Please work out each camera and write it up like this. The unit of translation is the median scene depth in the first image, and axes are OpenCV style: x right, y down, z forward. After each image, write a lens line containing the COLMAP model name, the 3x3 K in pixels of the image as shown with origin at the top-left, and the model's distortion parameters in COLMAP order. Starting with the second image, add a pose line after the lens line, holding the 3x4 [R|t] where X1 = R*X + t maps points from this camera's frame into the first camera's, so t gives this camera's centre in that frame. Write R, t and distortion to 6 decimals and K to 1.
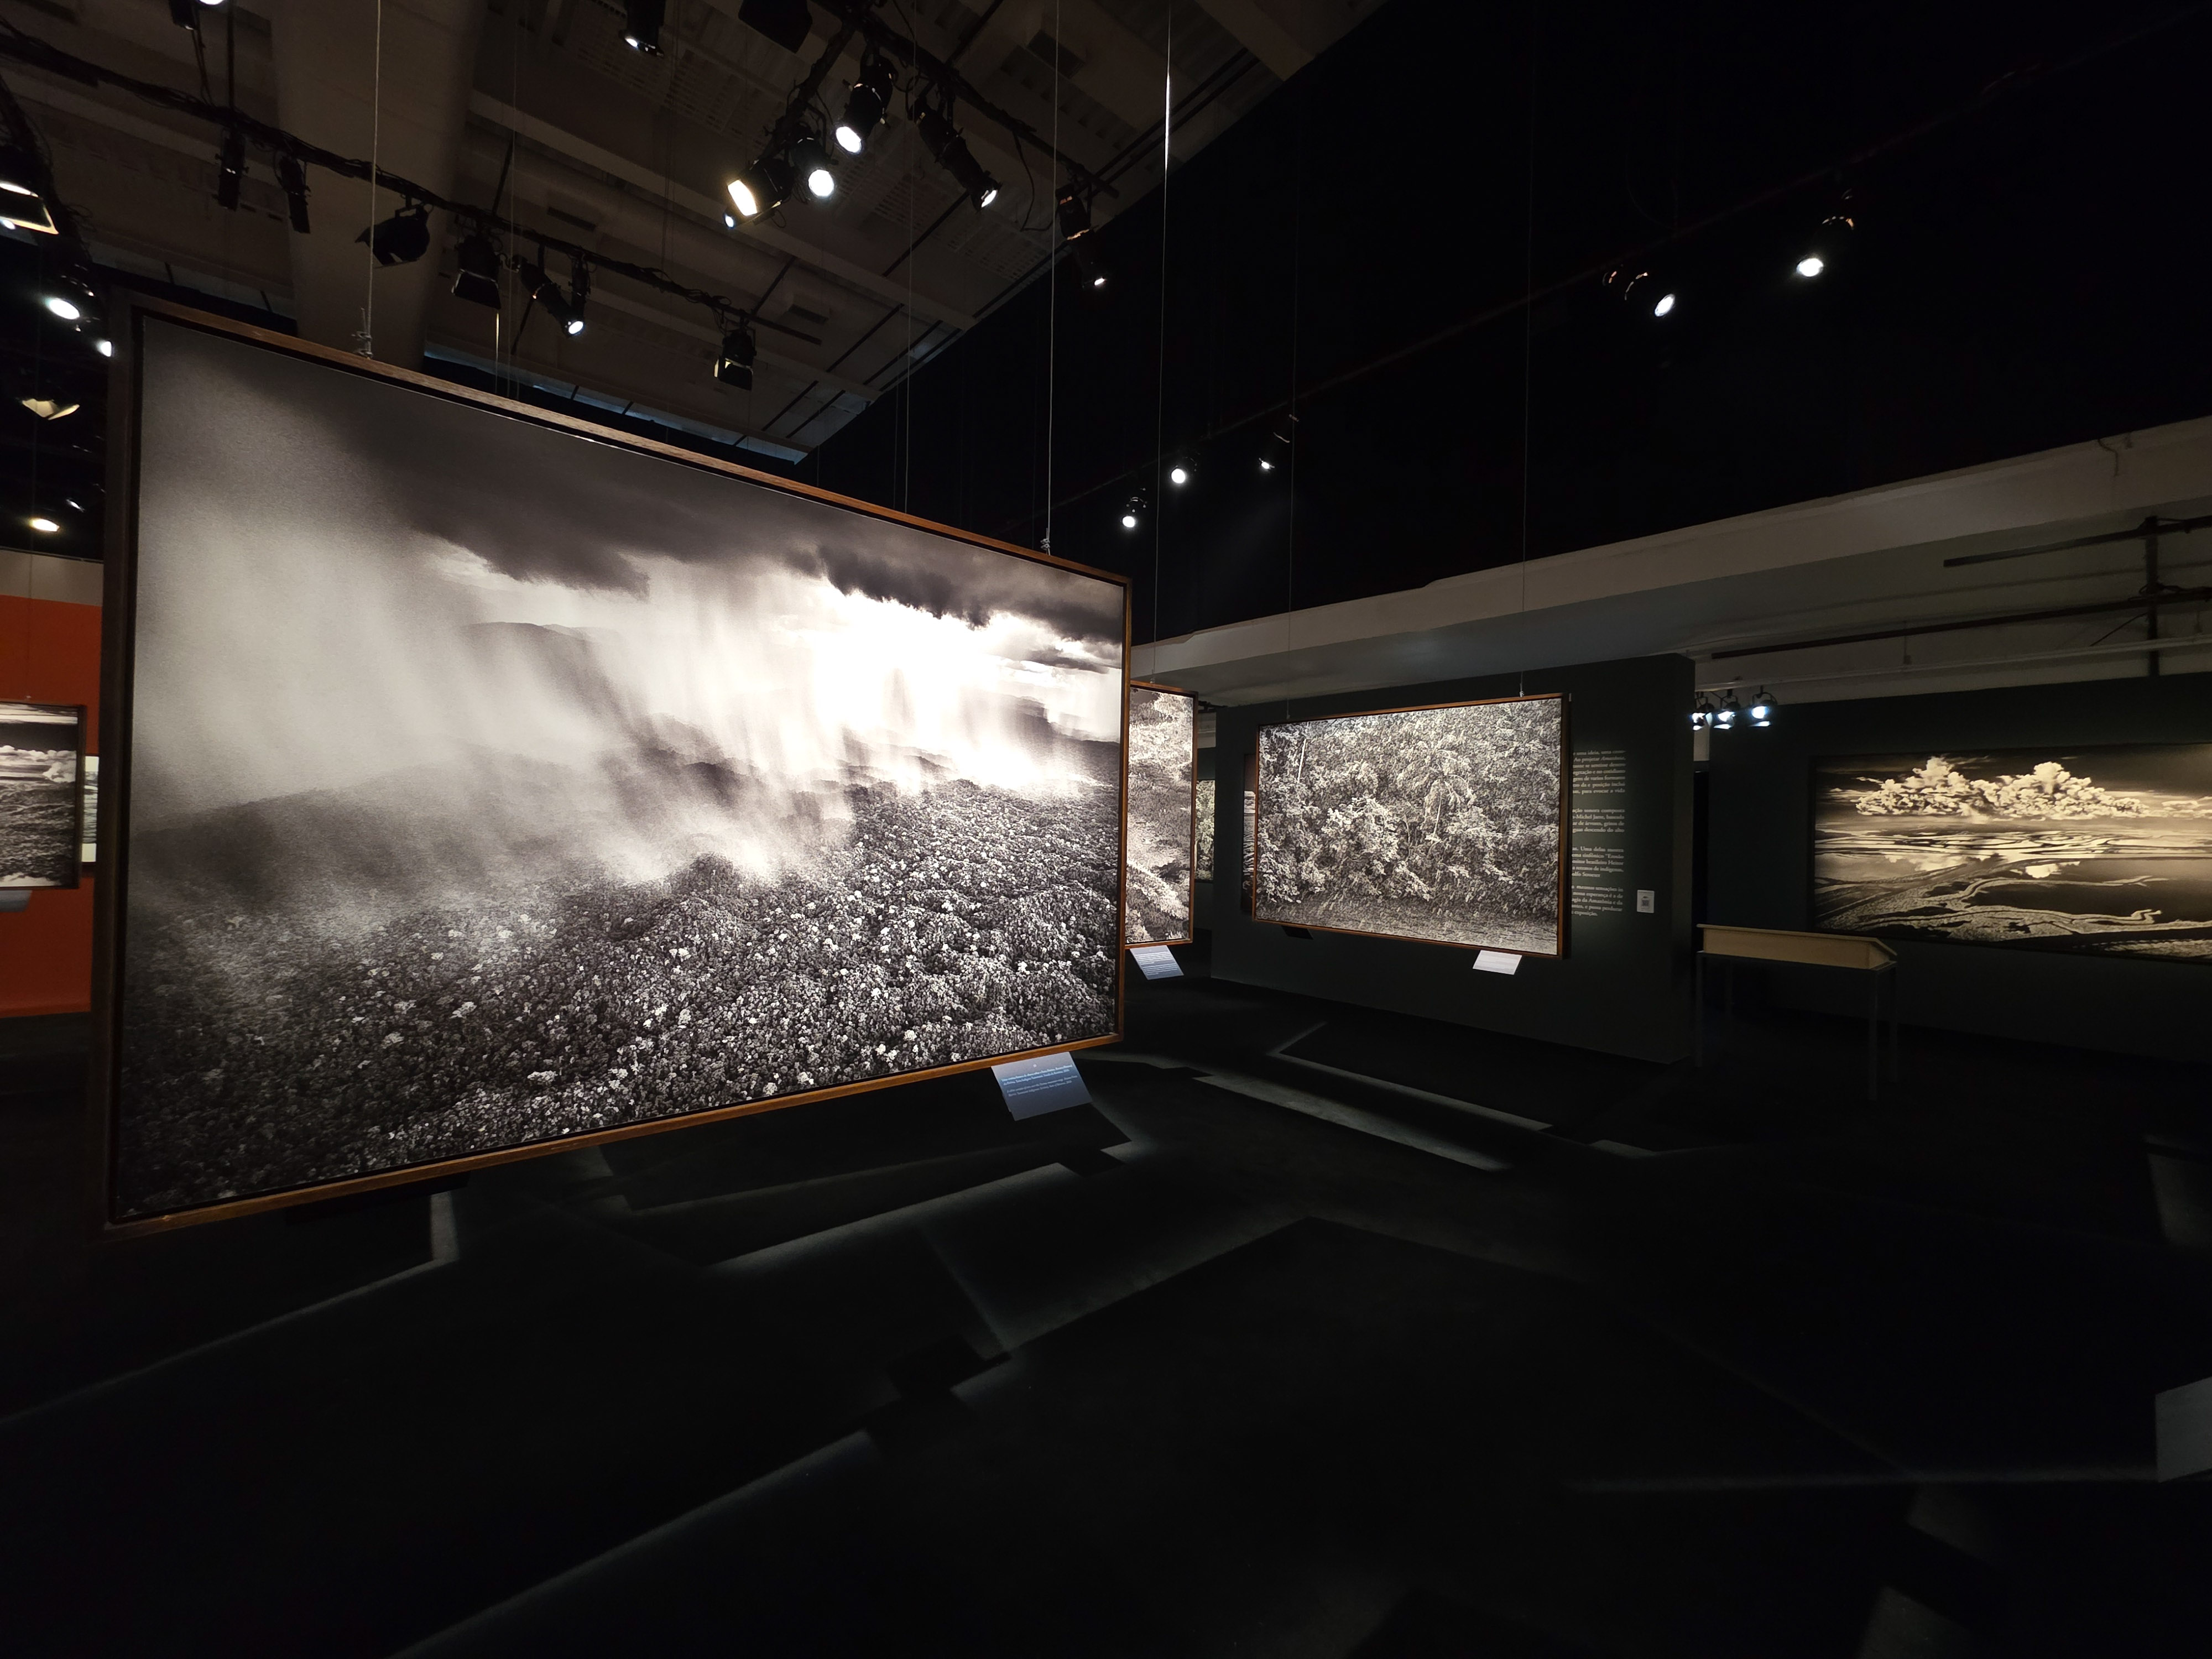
lens RADIAL K [[874.4, 0, 1095.2], [0, 874.4, 821.6], [0, 0, 1]] dist [0.000736, -0.000109]
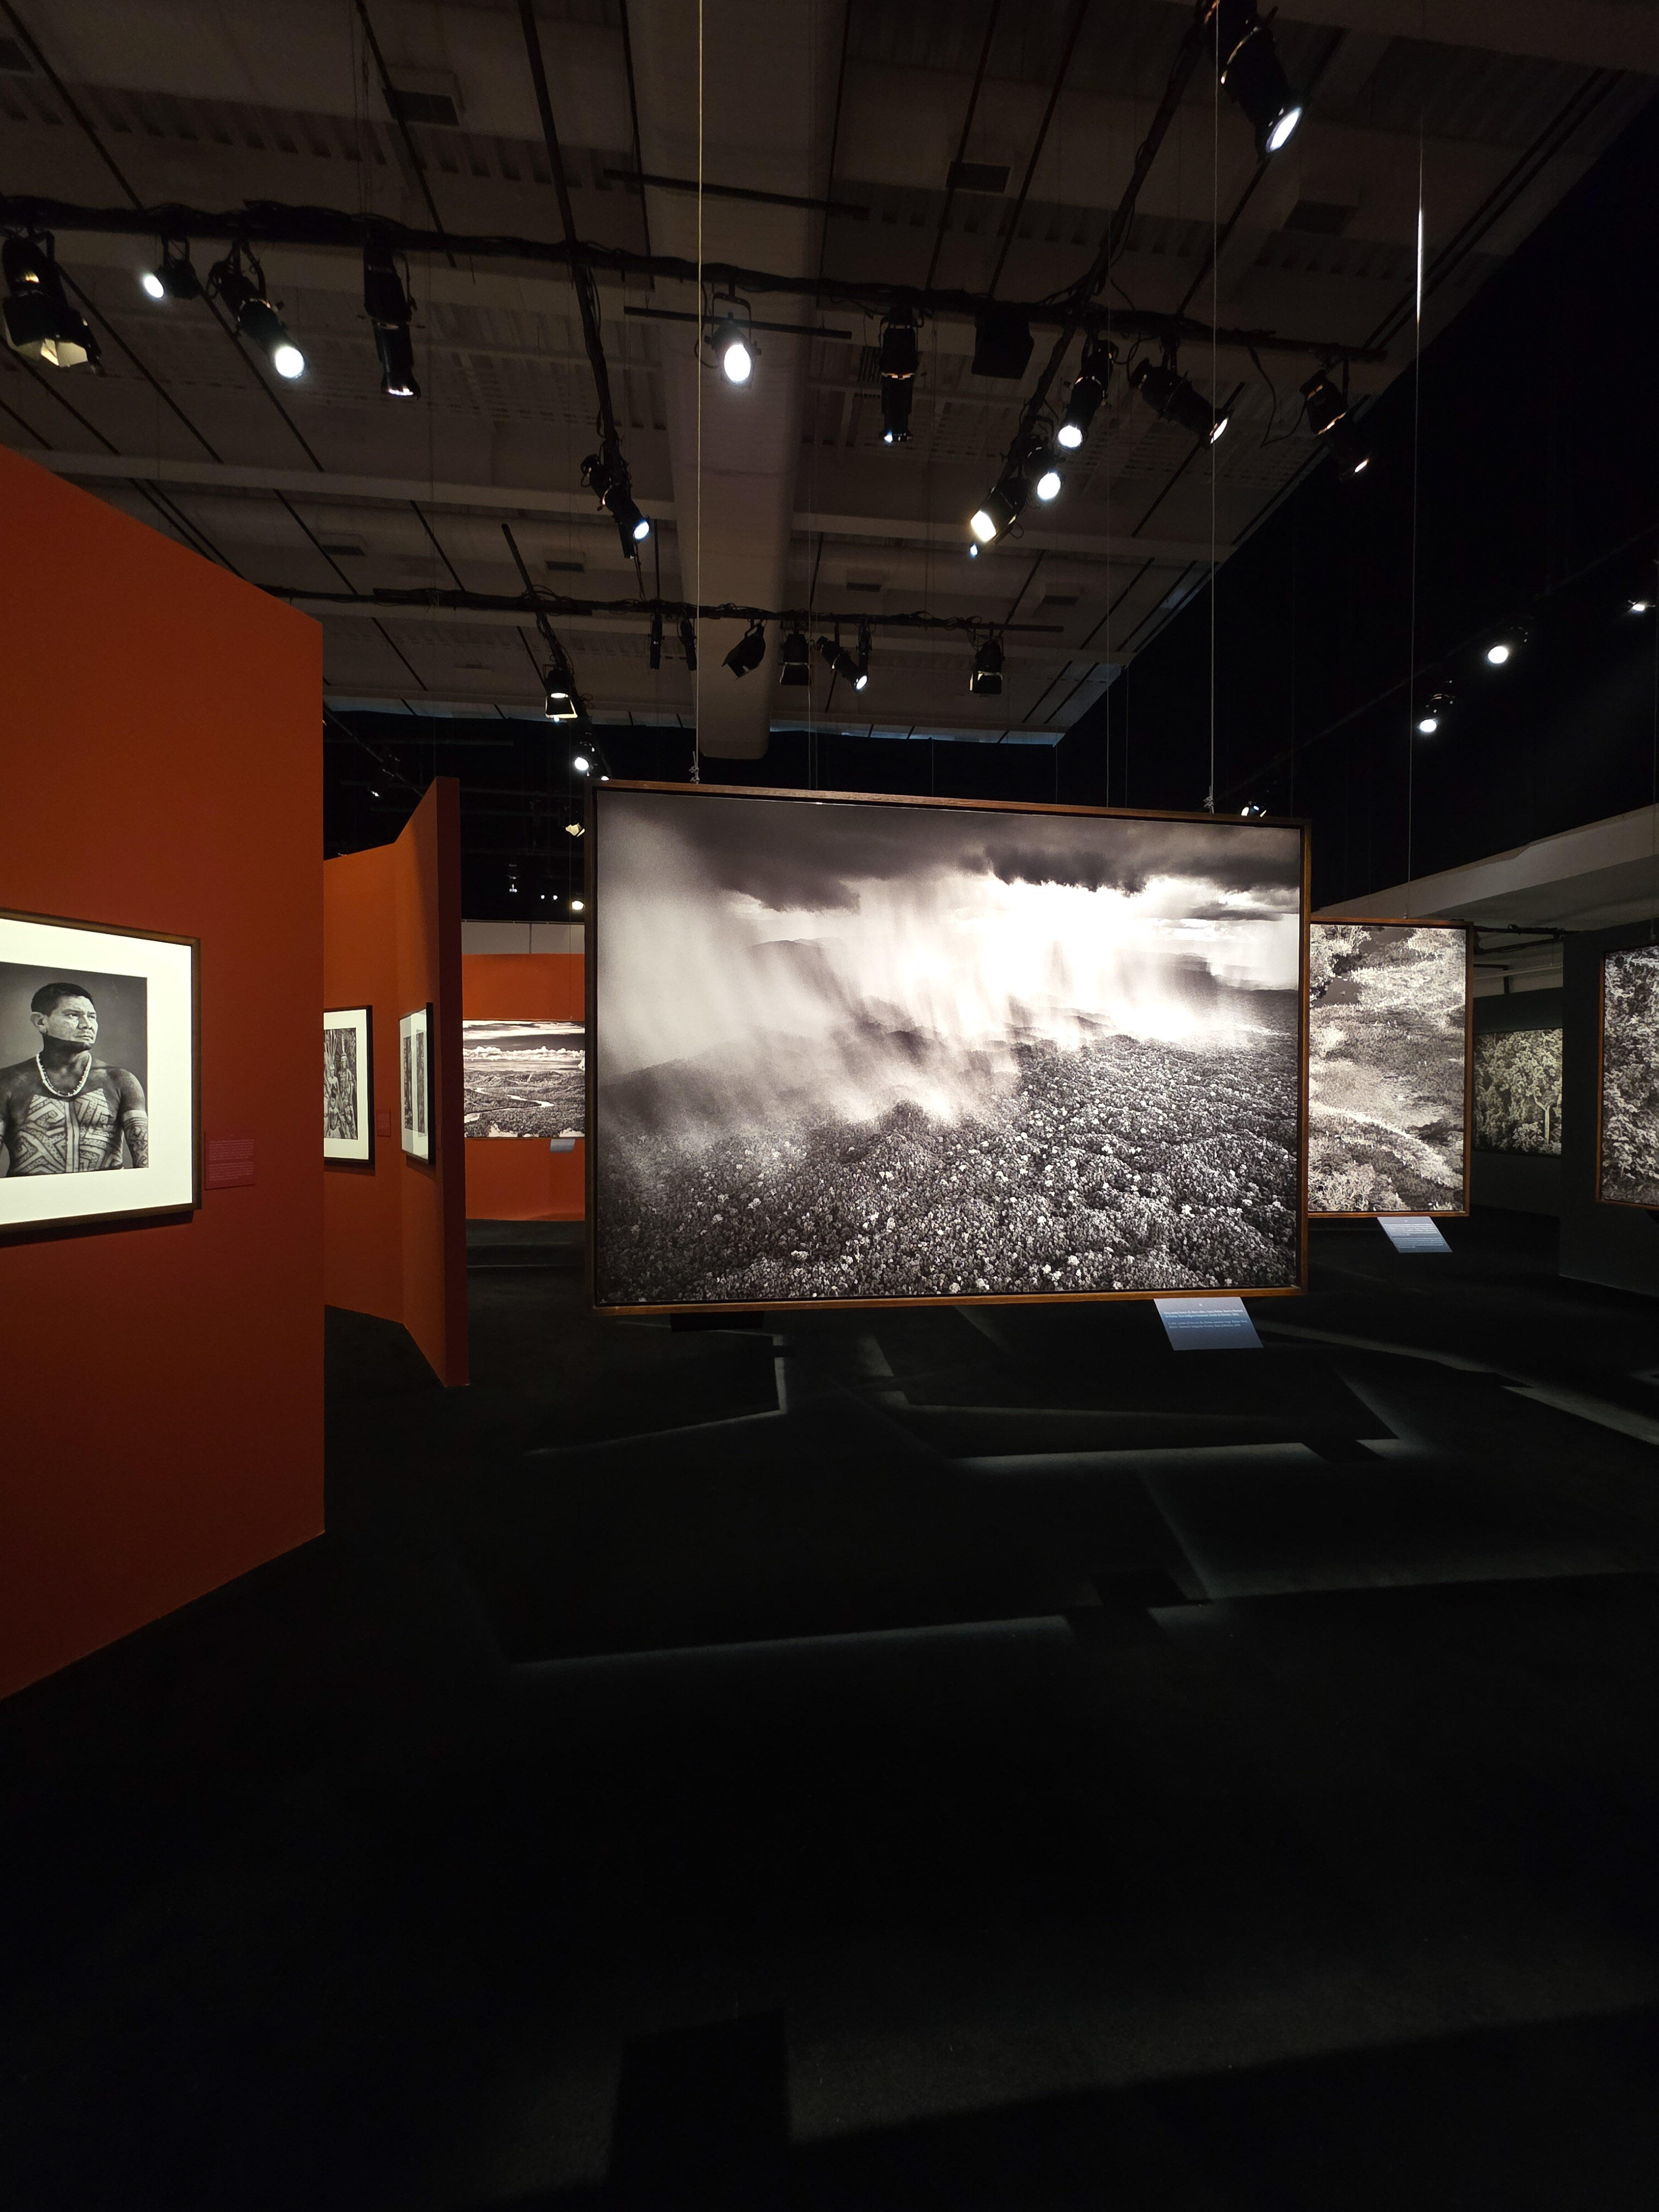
lens RADIAL K [[874.4, 0, 837.0], [0, 874.4, 1110.8], [0, 0, 1]] dist [0.000736, -0.000109]
pose [[0.828377, -0.003597, -0.560159, 0.168192], [0.015675, 0.999737, 0.016761, 0.023535], [0.559951, -0.022665, 0.828216, -0.113646]]
